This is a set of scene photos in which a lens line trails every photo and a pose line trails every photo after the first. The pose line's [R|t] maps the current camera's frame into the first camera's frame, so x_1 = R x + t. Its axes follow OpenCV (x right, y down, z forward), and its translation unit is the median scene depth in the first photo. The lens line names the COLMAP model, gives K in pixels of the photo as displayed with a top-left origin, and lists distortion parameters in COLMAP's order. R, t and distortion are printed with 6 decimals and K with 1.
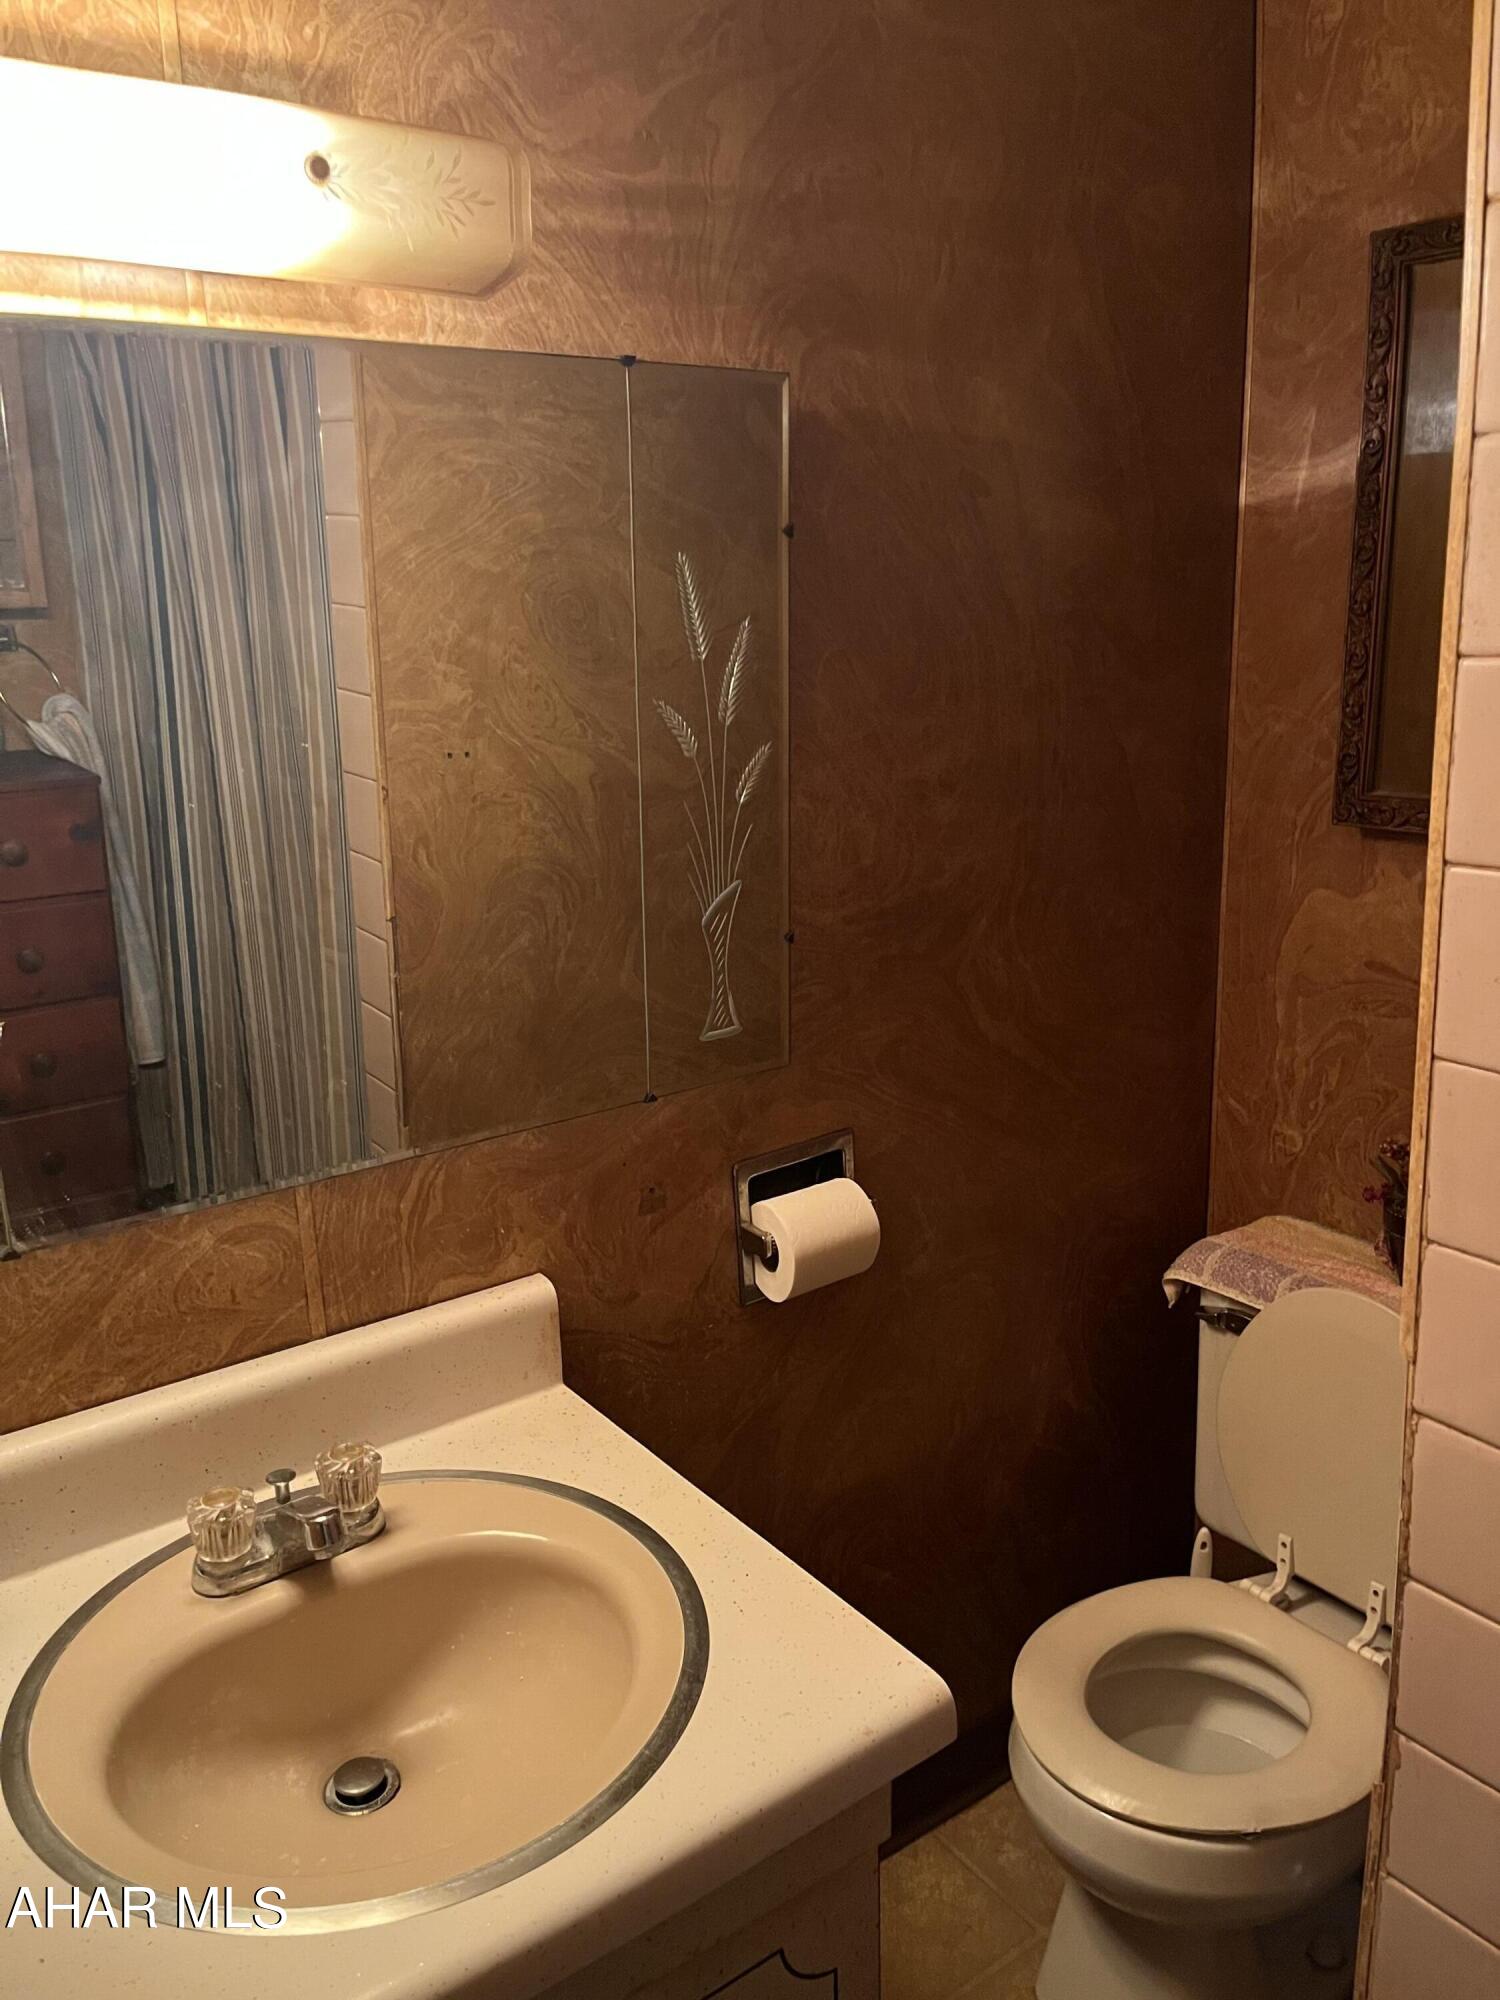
lens RADIAL K [[1537.0, 0, 741.2], [0, 1537.0, 1016.4], [0, 0, 1]] dist [0.077502, -0.110094]
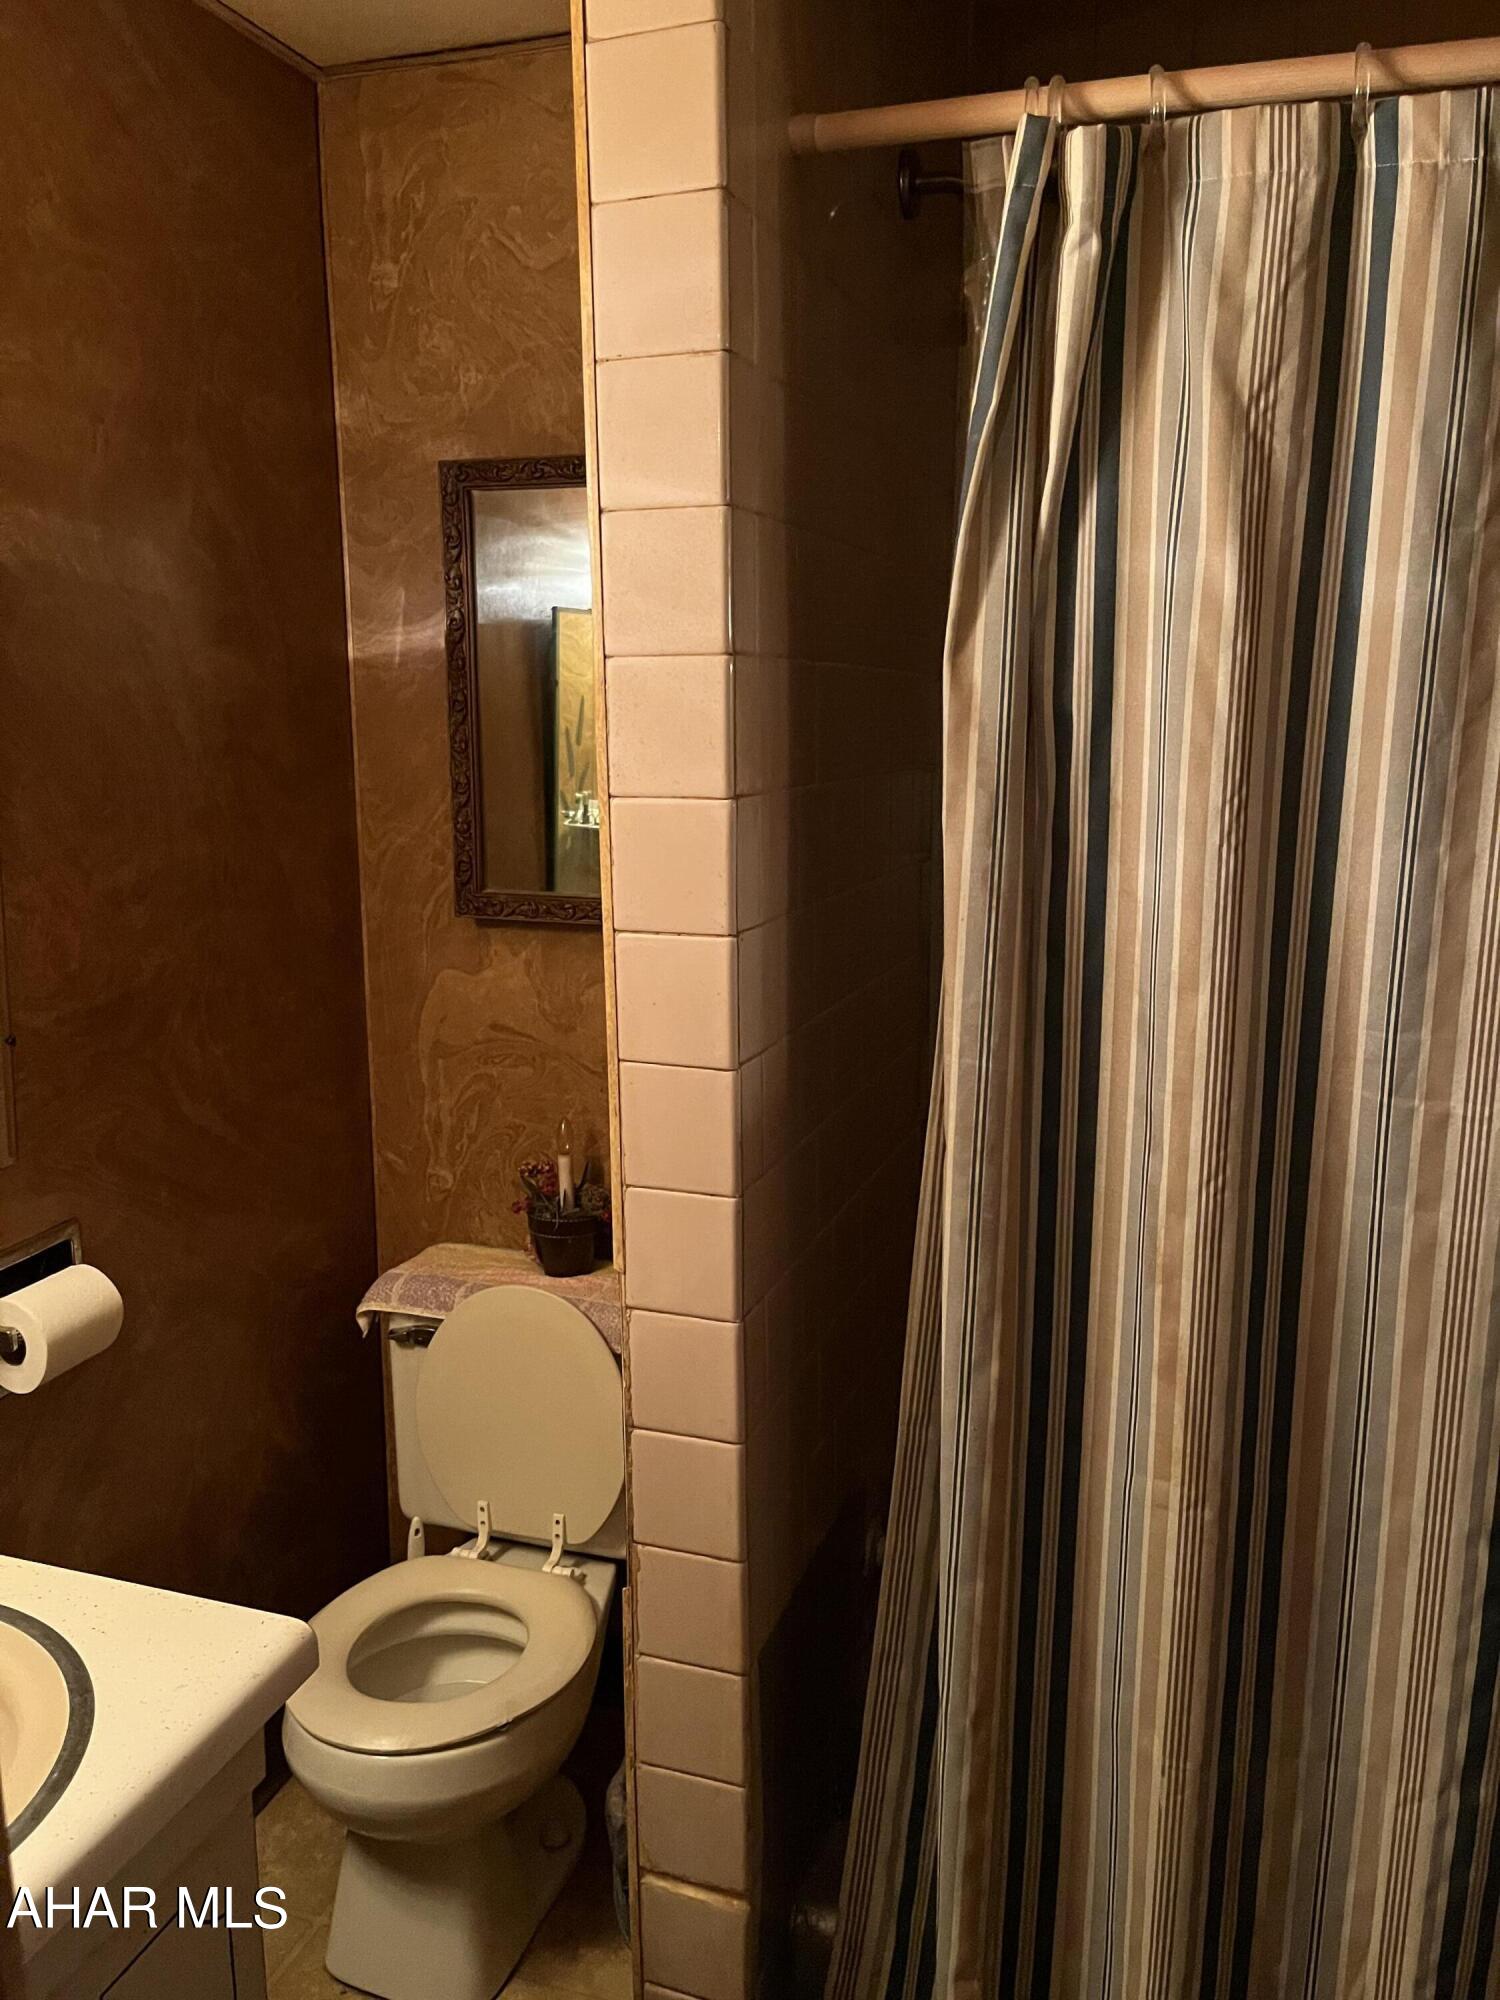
lens RADIAL K [[1537.0, 0, 754.8], [0, 1537.0, 1011.2], [0, 0, 1]] dist [0.077502, -0.110094]
pose [[0.810901, -0.078052, 0.579955, -0.152397], [0.119467, 0.992273, -0.033497, 0.022447], [-0.572859, 0.096448, 0.813960, -0.142902]]
